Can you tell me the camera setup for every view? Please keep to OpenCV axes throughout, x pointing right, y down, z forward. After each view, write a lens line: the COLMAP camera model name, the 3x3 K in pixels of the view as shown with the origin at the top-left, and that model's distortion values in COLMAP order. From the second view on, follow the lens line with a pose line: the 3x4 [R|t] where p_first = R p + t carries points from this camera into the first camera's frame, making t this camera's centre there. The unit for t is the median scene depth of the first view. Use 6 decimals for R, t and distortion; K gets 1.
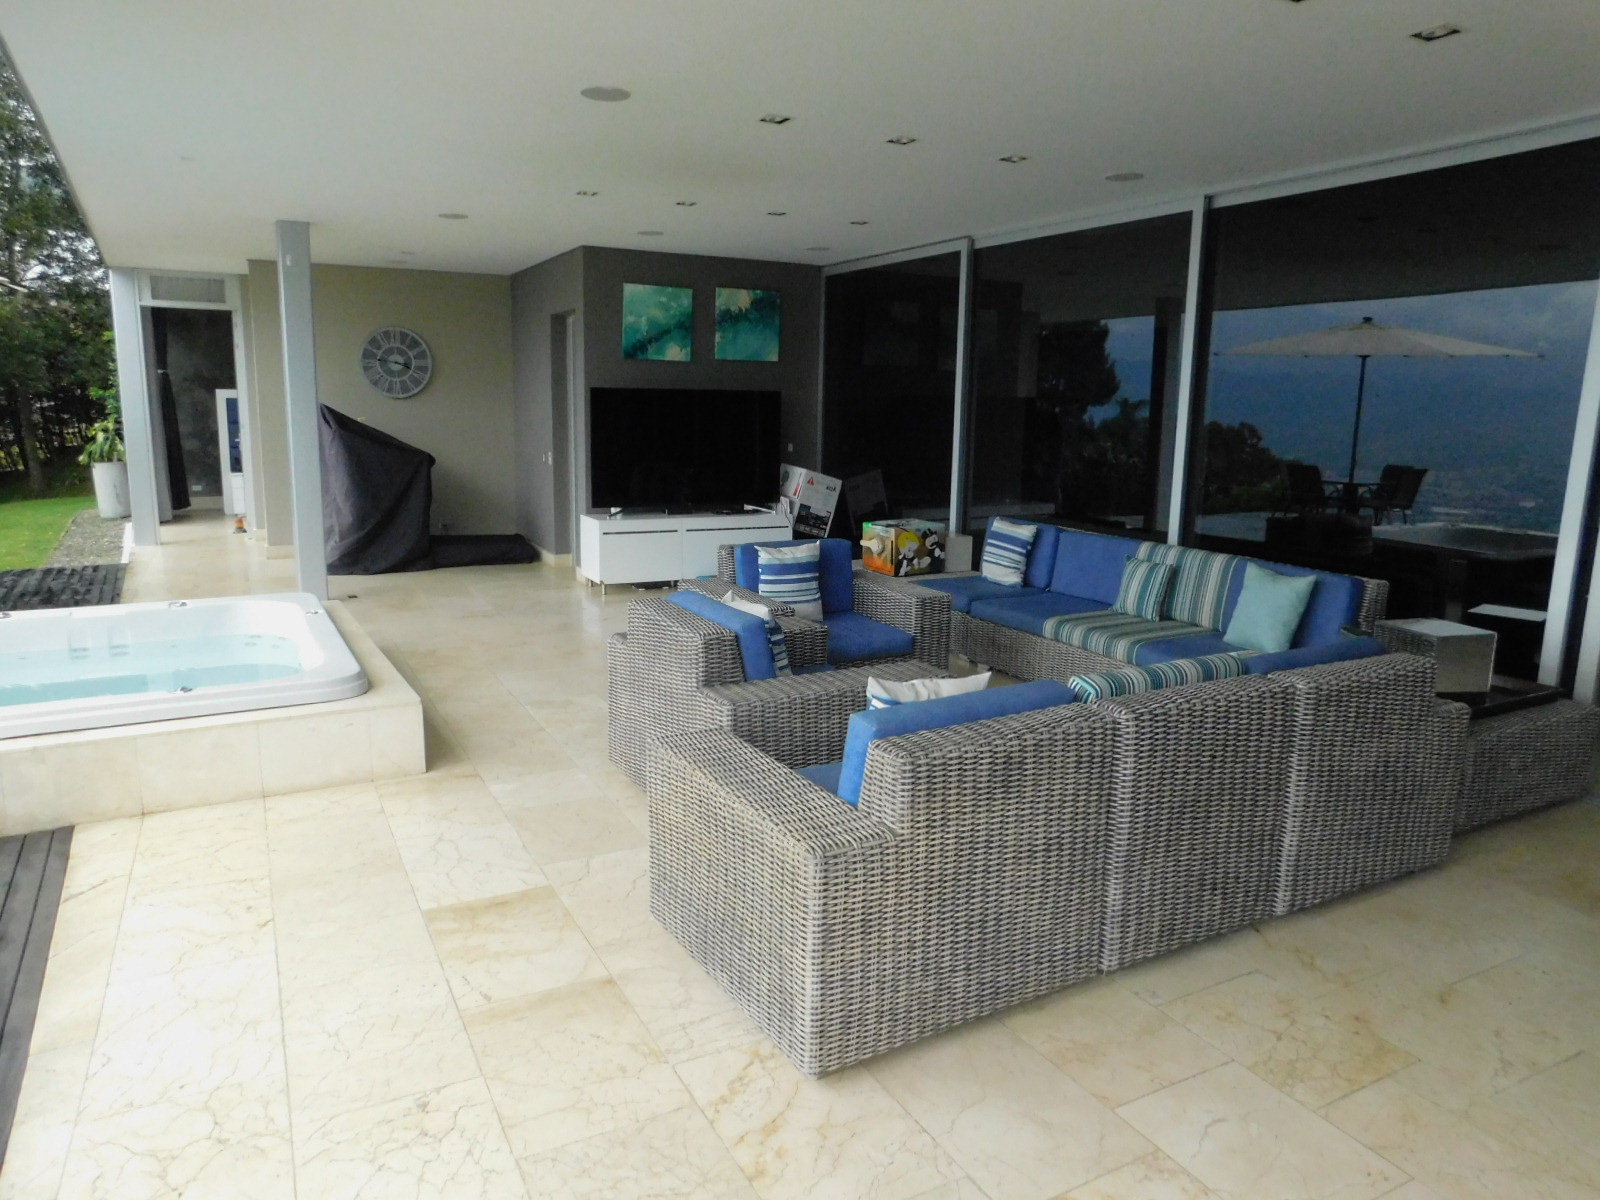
lens RADIAL K [[1060.2, 0, 801.7], [0, 1060.2, 594.8], [0, 0, 1]] dist [-0.070065, 0.058212]
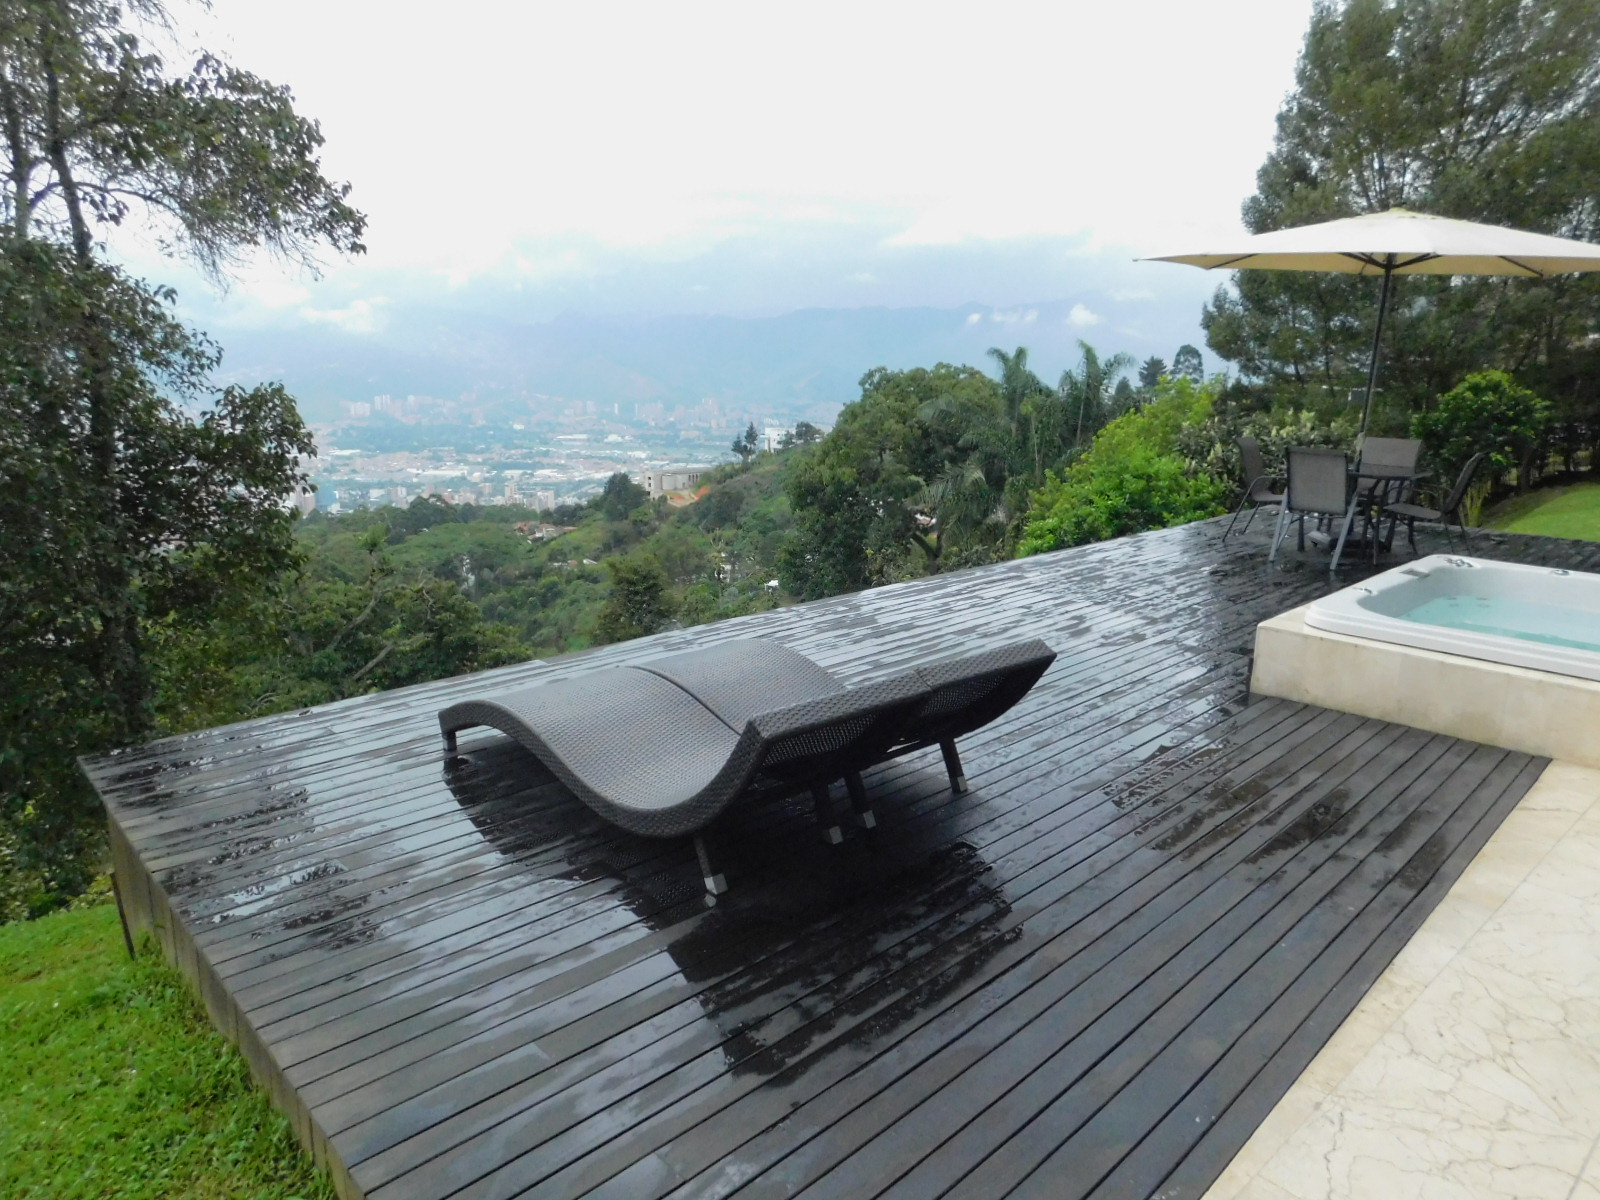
lens RADIAL K [[1060.2, 0, 801.7], [0, 1060.2, 594.8], [0, 0, 1]] dist [-0.070065, 0.058212]
pose [[0.239001, 0.200791, -0.950032, 0.052705], [-0.186051, 0.969729, 0.158149, 0.011798], [0.953029, 0.138956, 0.269124, -0.035911]]
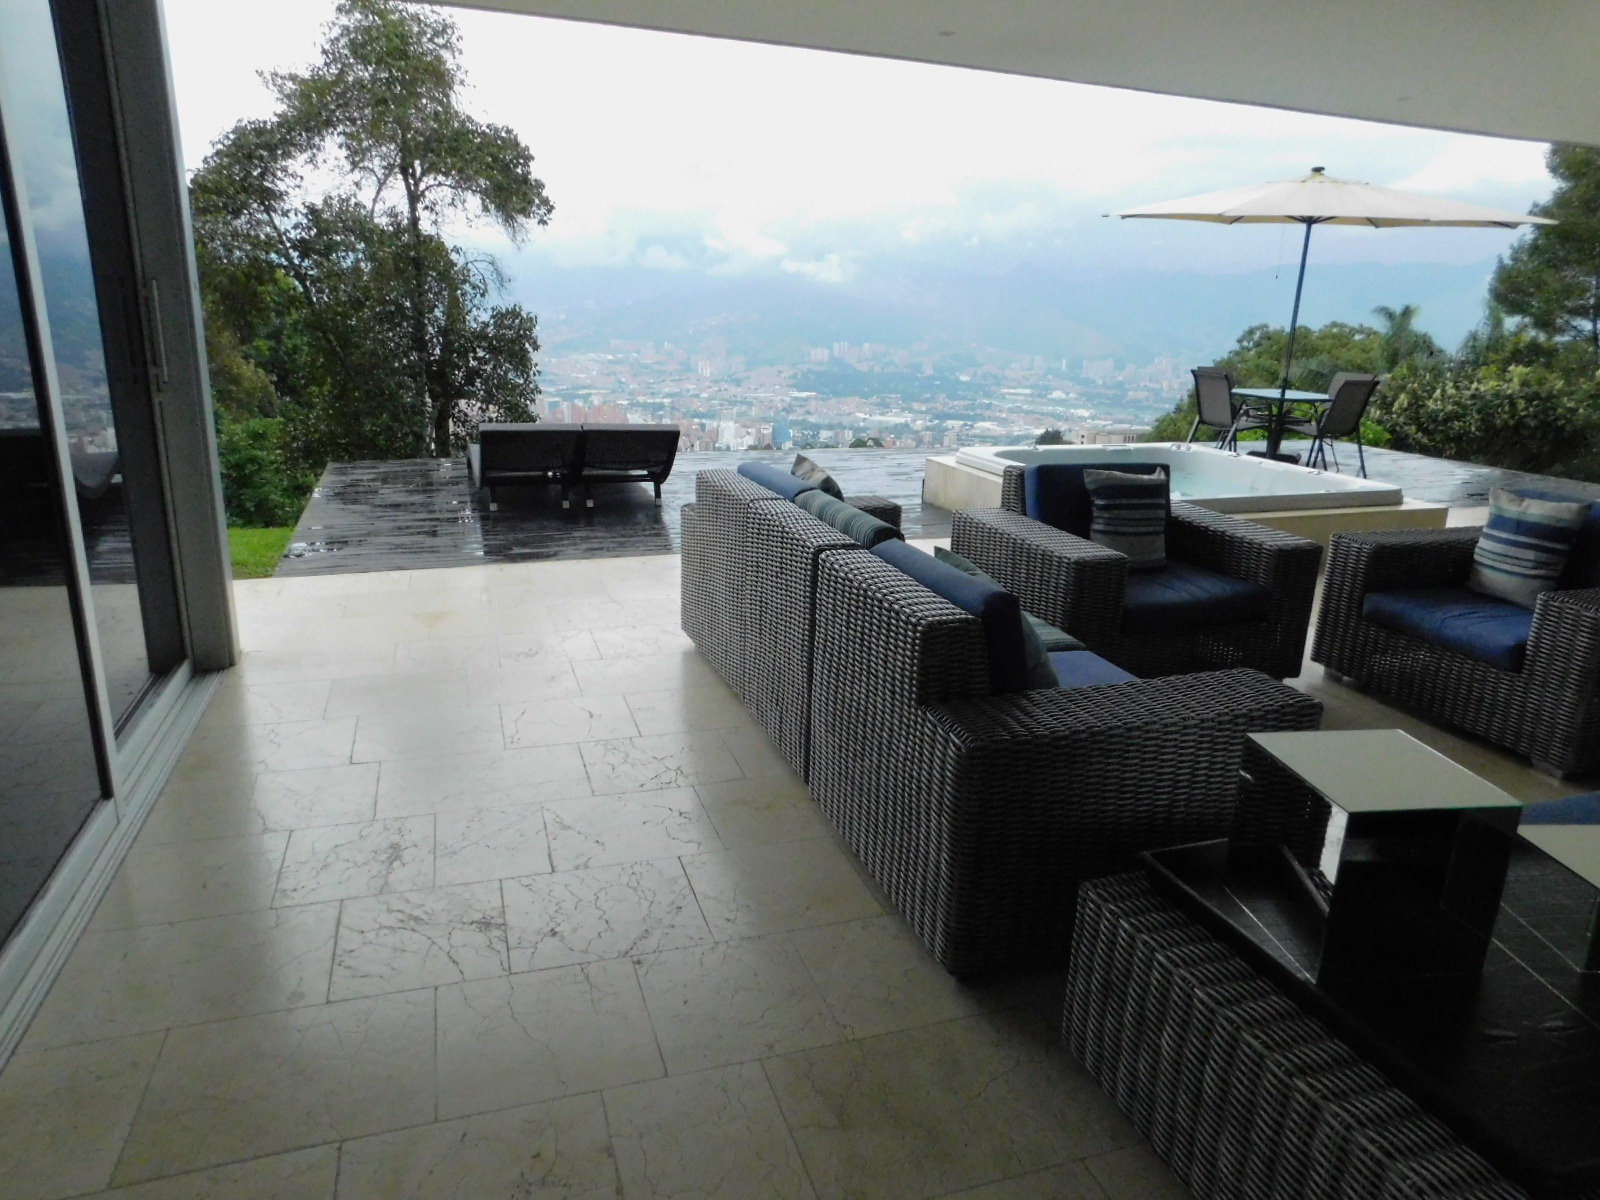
lens RADIAL K [[1060.2, 0, 801.7], [0, 1060.2, 594.8], [0, 0, 1]] dist [-0.070065, 0.058212]
pose [[-0.169696, 0.244621, -0.954654, 0.492394], [-0.209177, 0.937690, 0.277457, -0.048322], [0.963041, 0.246775, -0.107953, 0.384922]]
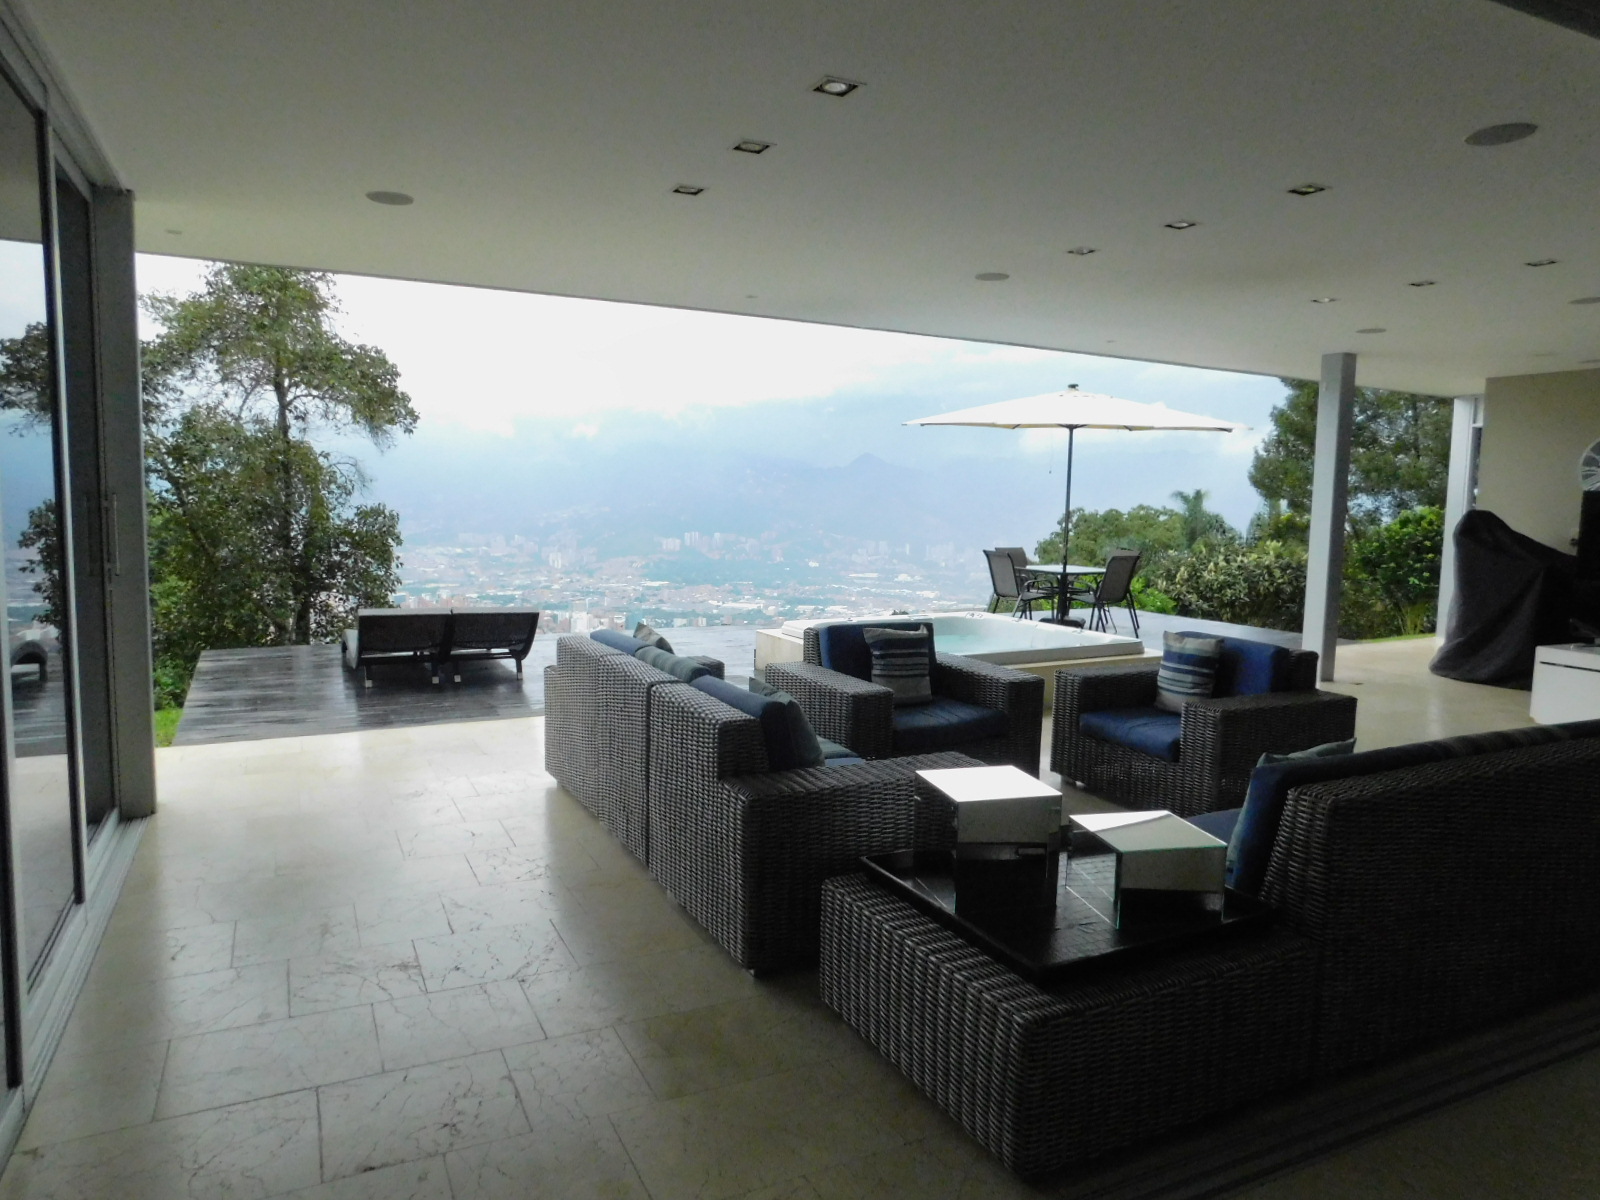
lens RADIAL K [[1060.2, 0, 801.7], [0, 1060.2, 594.8], [0, 0, 1]] dist [-0.070065, 0.058212]
pose [[-0.031027, 0.076843, -0.996560, 0.619283], [-0.199046, 0.976595, 0.081501, -0.058294], [0.979499, 0.200890, -0.015006, 0.413182]]
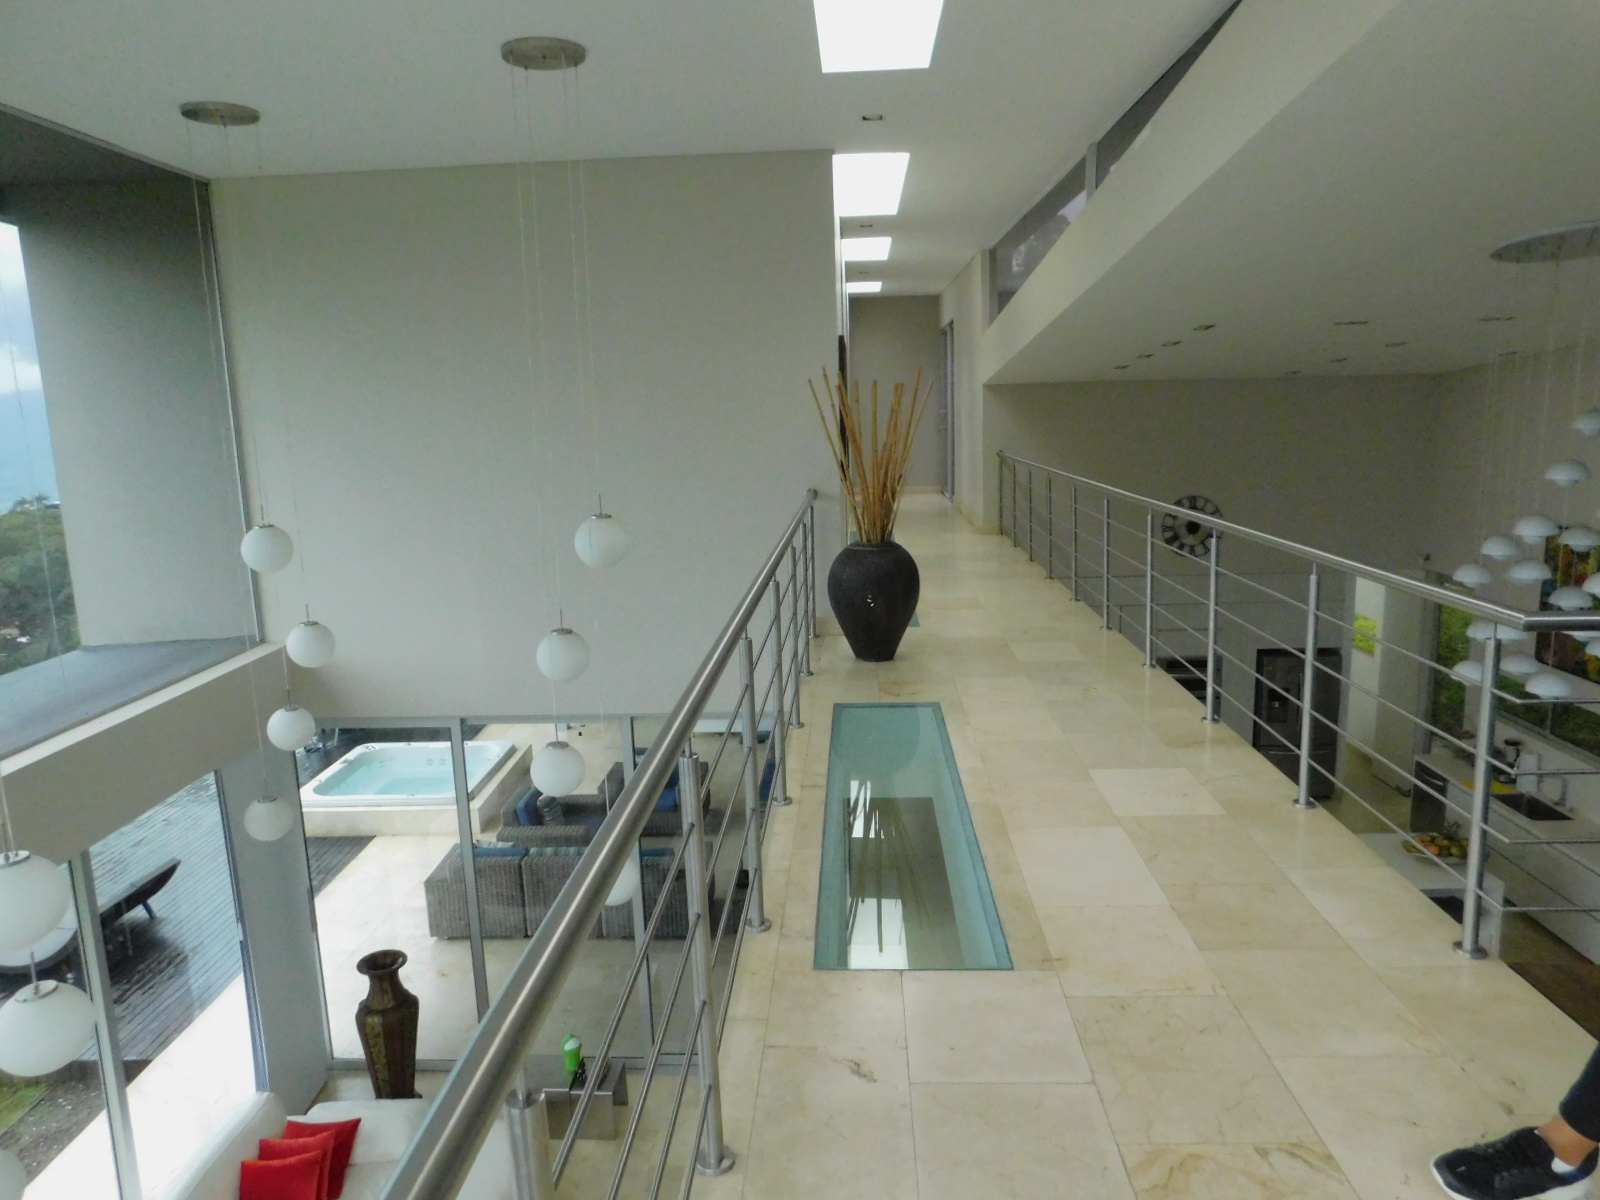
lens RADIAL K [[1060.2, 0, 801.7], [0, 1060.2, 594.8], [0, 0, 1]] dist [-0.070065, 0.058212]
pose [[0.855189, 0.049628, -0.515934, 0.905069], [-0.051199, 0.998626, 0.011193, -0.275499], [0.515781, 0.016844, 0.856555, -0.489228]]
